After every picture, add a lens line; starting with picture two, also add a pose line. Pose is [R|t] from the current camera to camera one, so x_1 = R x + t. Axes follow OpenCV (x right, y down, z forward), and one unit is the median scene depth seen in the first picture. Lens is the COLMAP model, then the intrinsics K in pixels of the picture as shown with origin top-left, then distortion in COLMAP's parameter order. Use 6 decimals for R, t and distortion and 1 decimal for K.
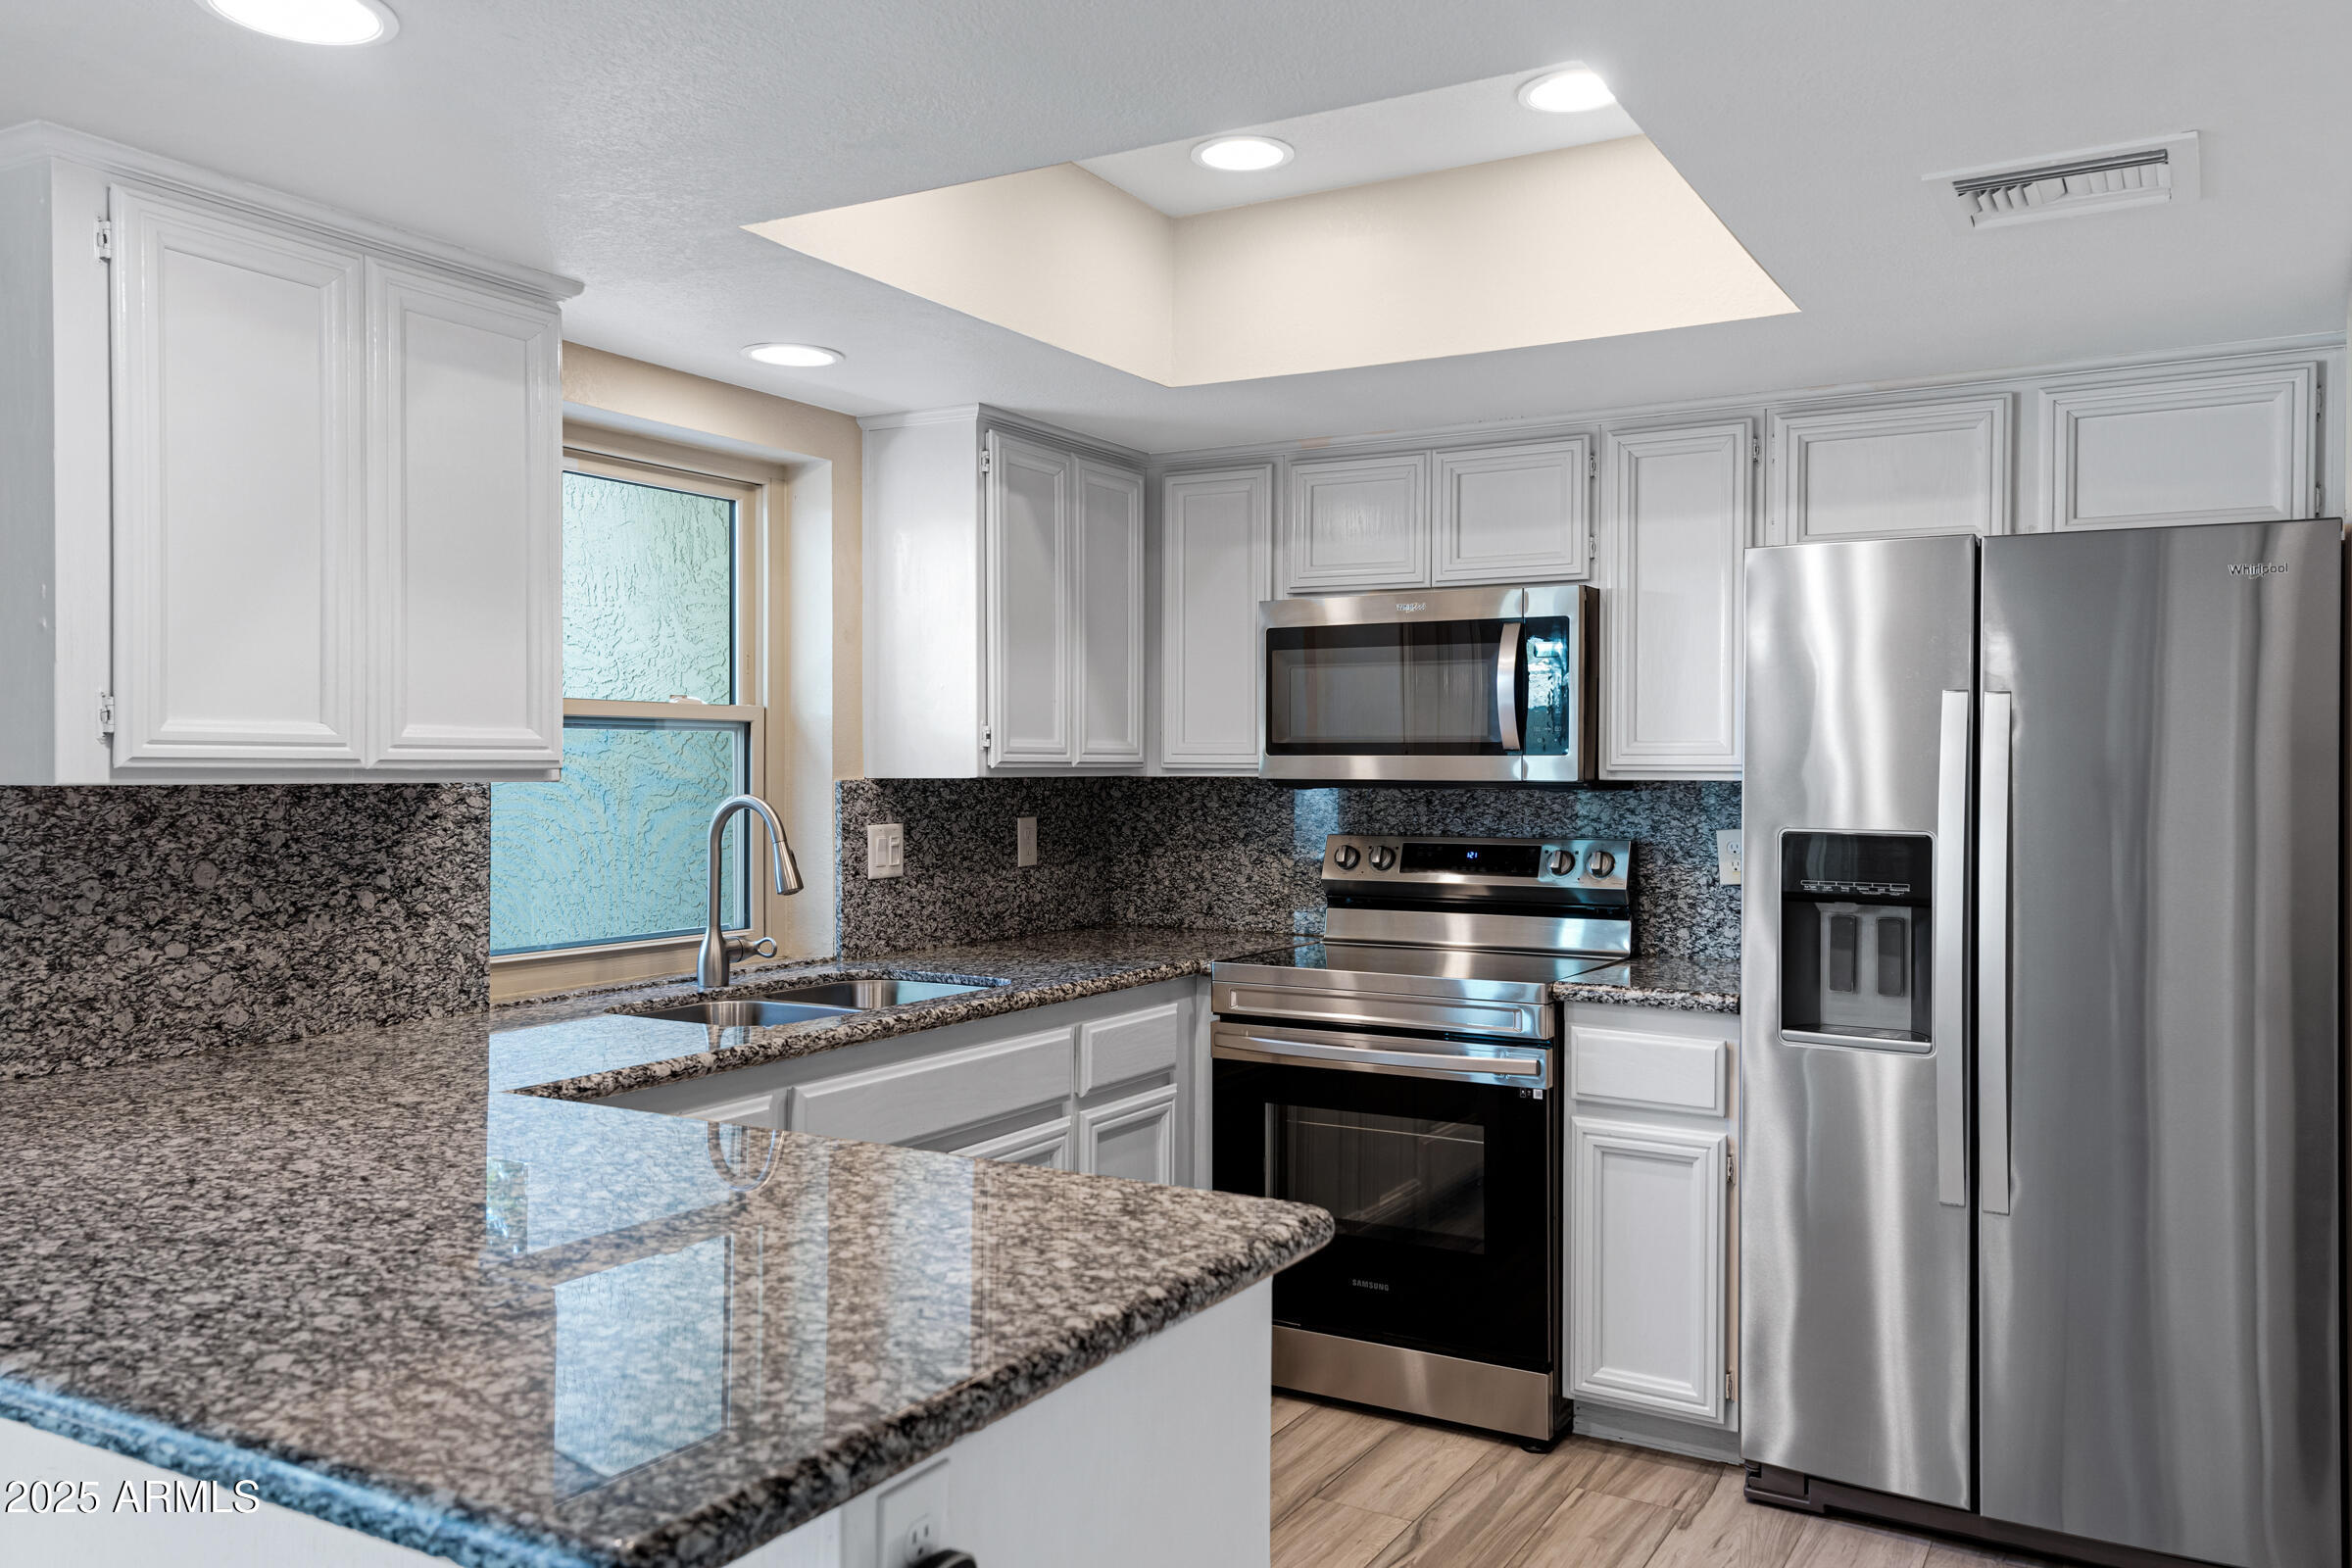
lens RADIAL K [[1788.9, 0, 1176.7], [0, 1788.9, 768.8], [0, 0, 1]] dist [0.031214, 0.003272]
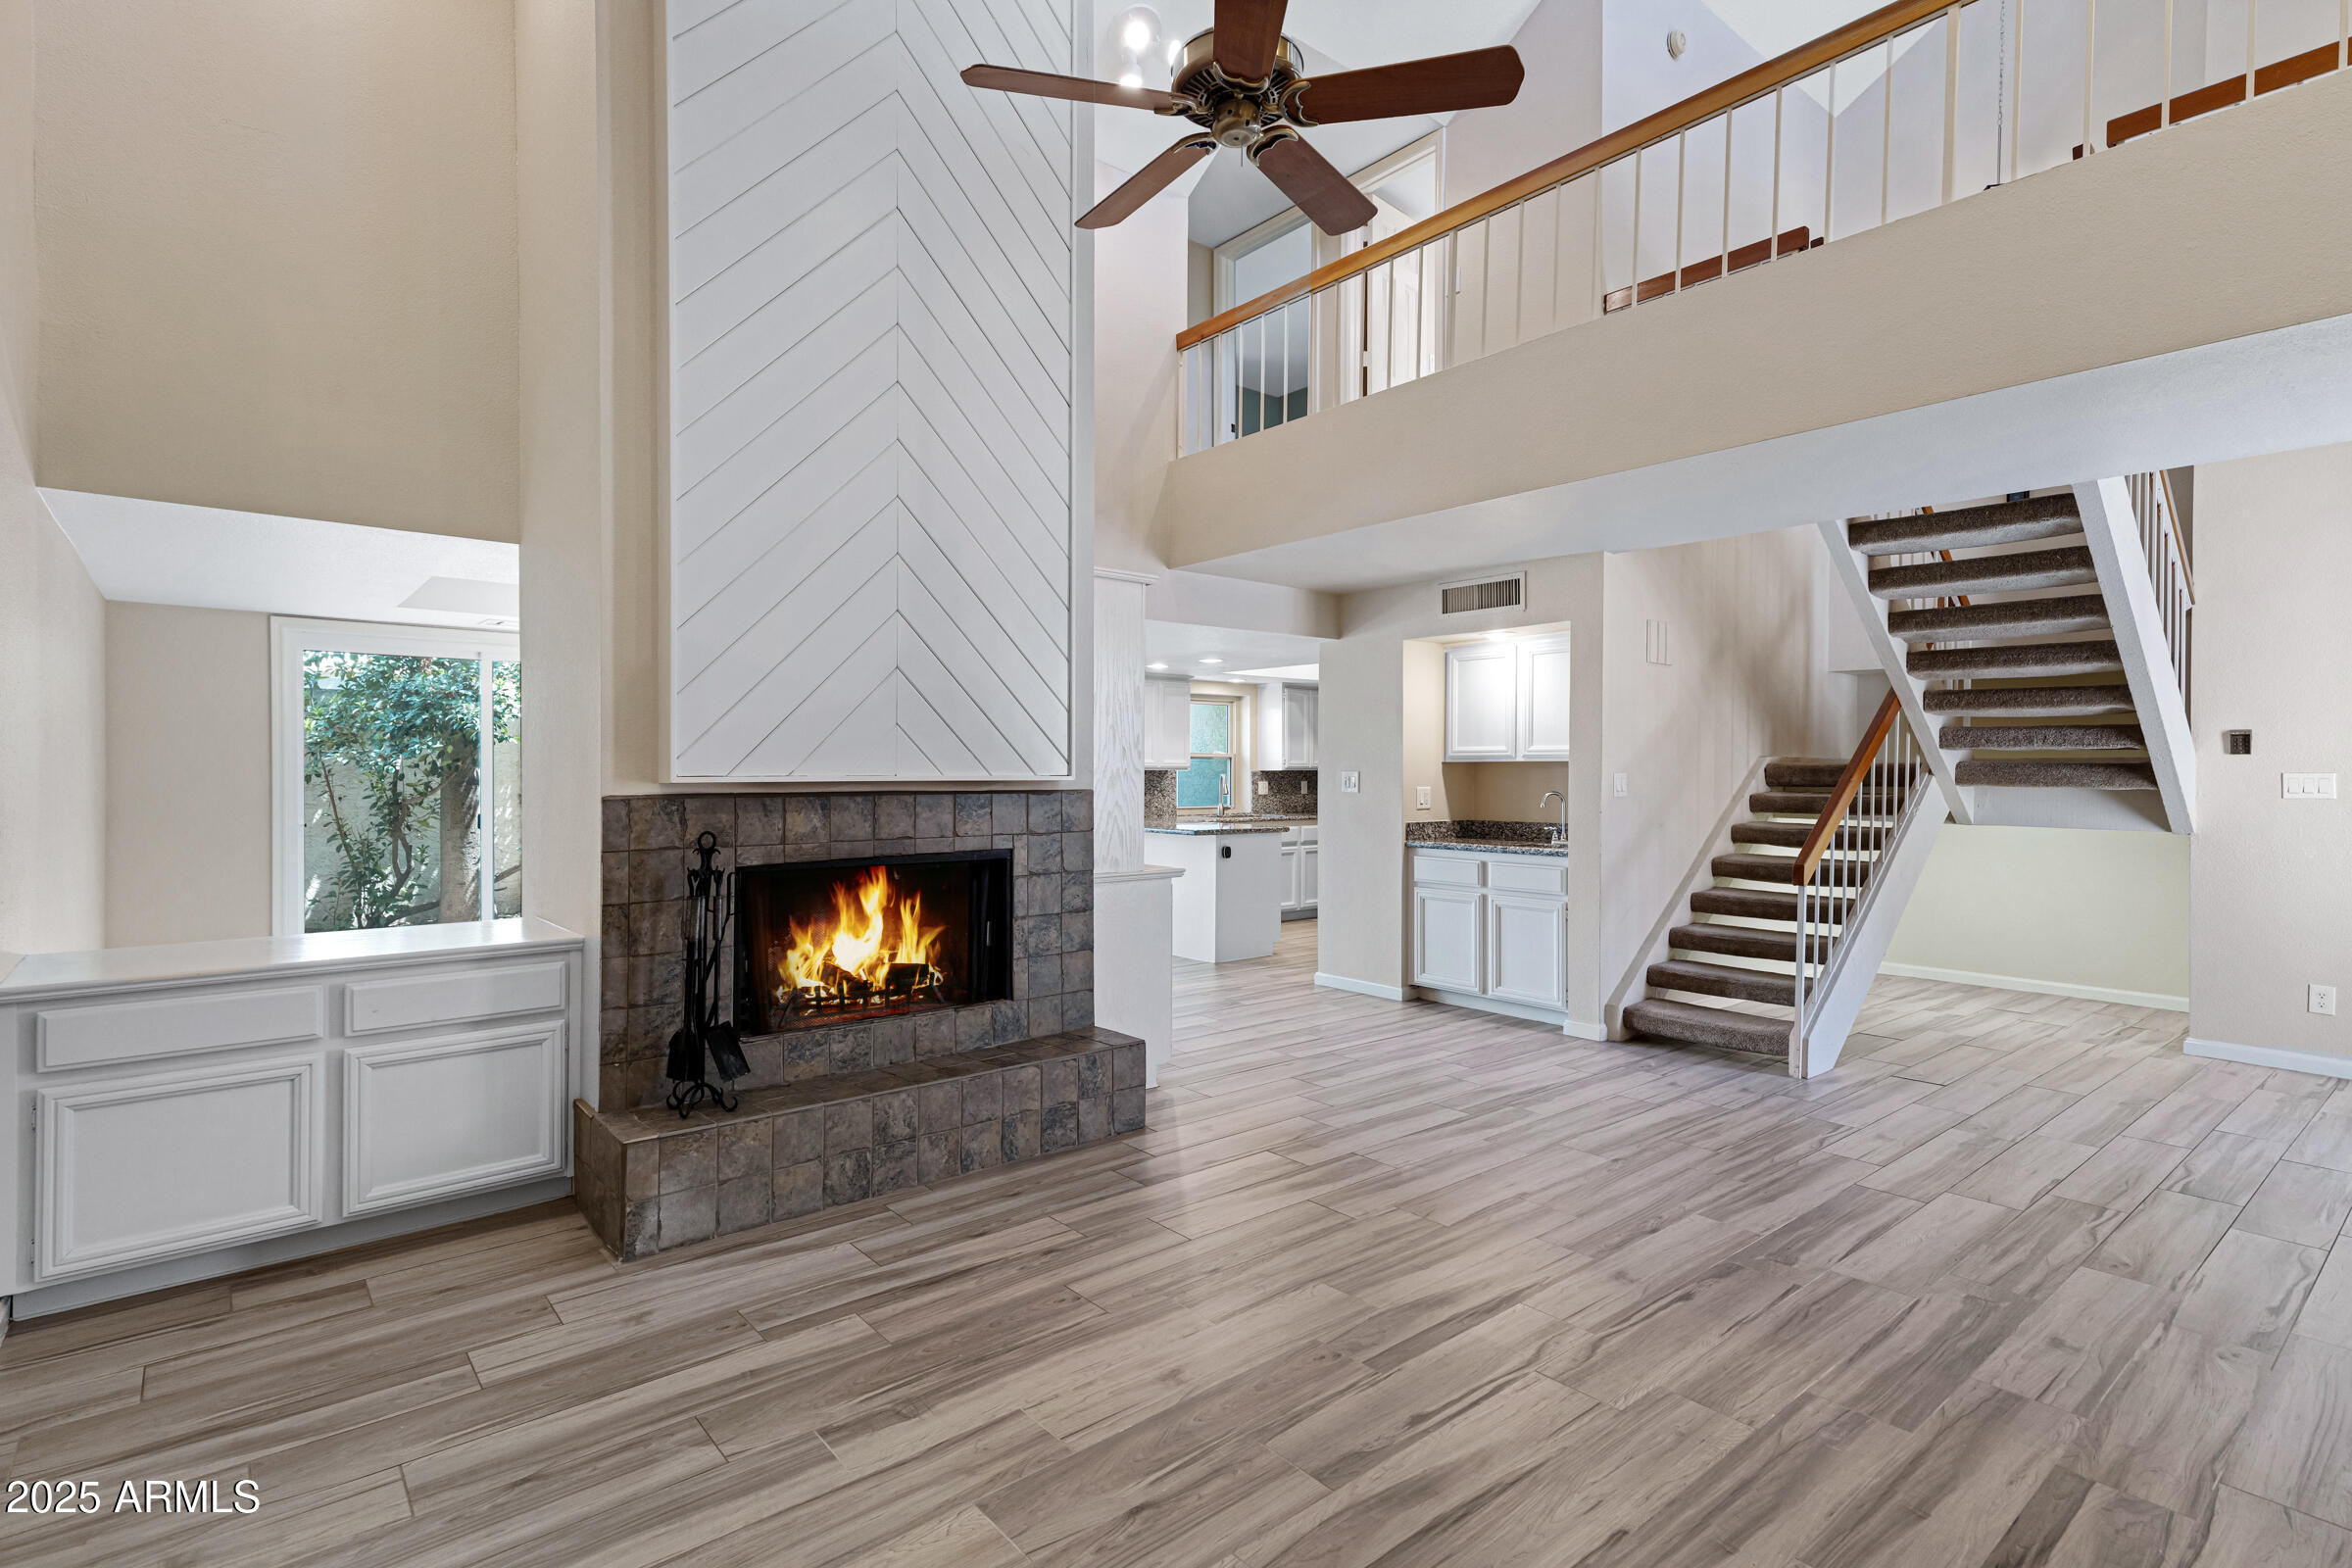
lens RADIAL K [[1187.8, 0, 1190.7], [0, 1187.8, 780.8], [0, 0, 1]] dist [0.018149, -0.000025]
pose [[0.947333, 0.000863, -0.320250, 0.639200], [0.001241, 0.999979, 0.006366, 0.012545], [0.320249, -0.006428, 0.947312, -1.898759]]
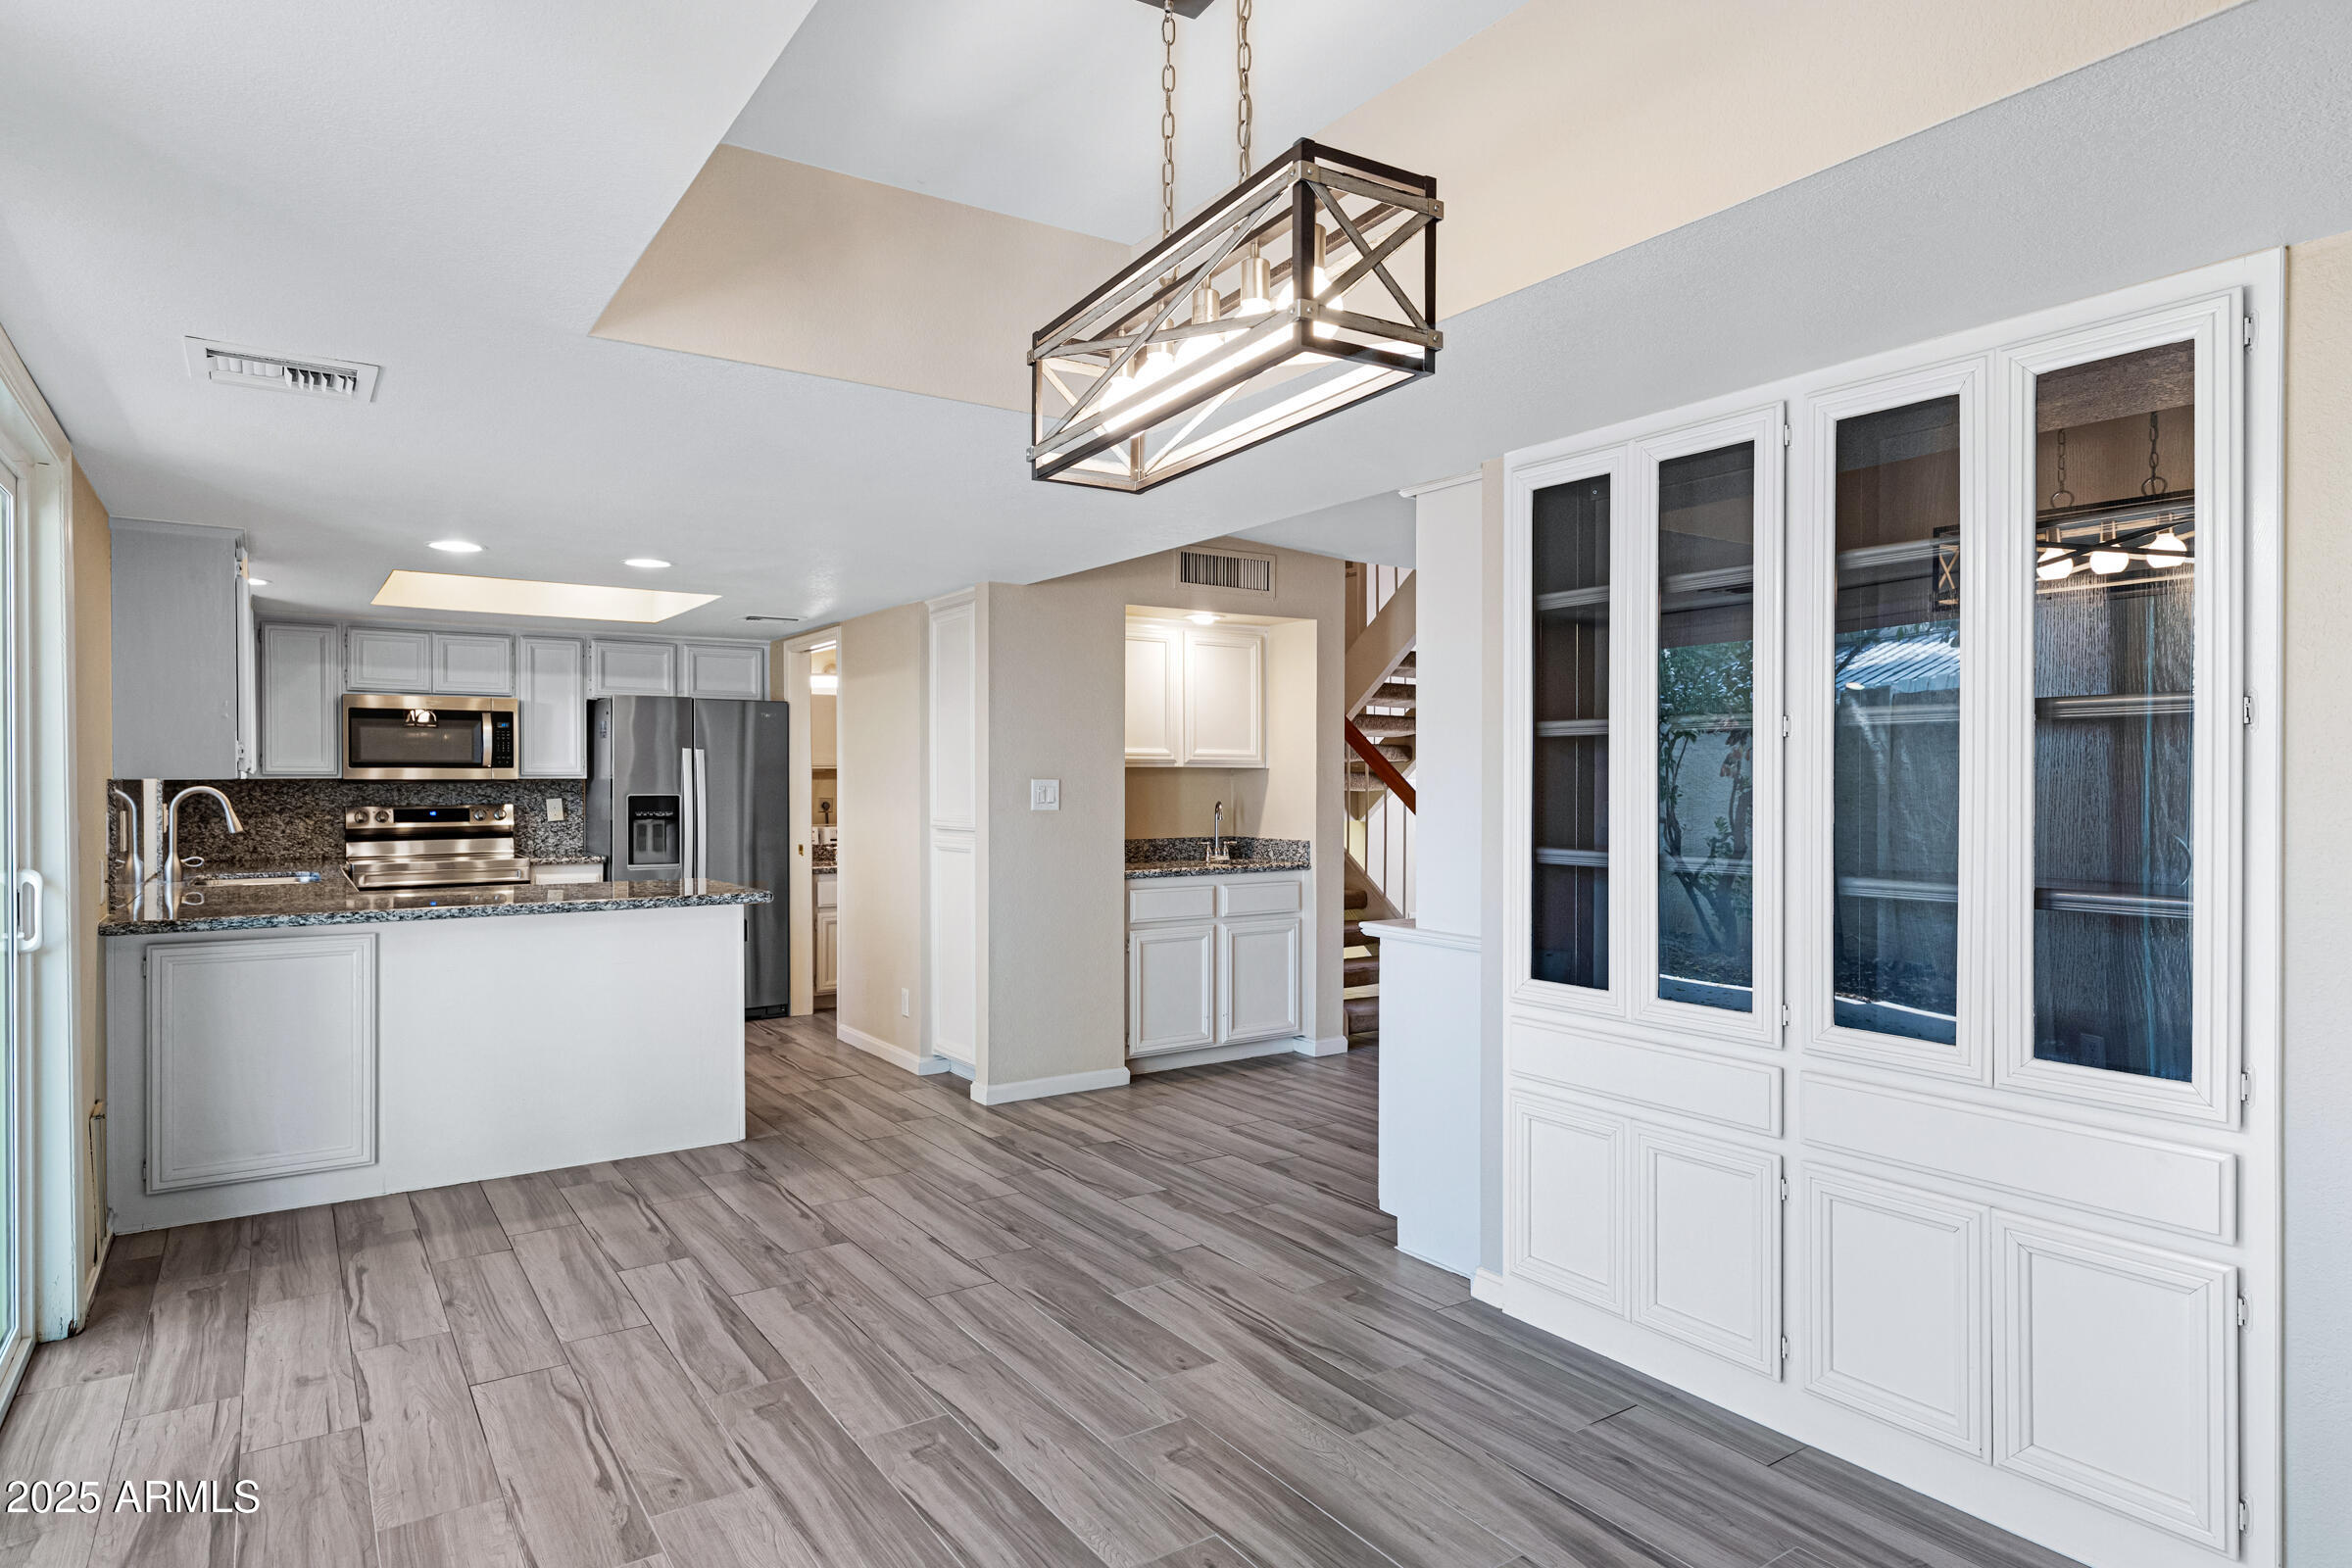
lens RADIAL K [[1366.5, 0, 1192.3], [0, 1366.5, 777.1], [0, 0, 1]] dist [0.005601, 0.000436]
pose [[0.425769, -0.005363, 0.904816, -1.194238], [0.004039, 0.999984, 0.004026, 0.000671], [-0.904823, 0.001941, 0.425784, -0.699025]]
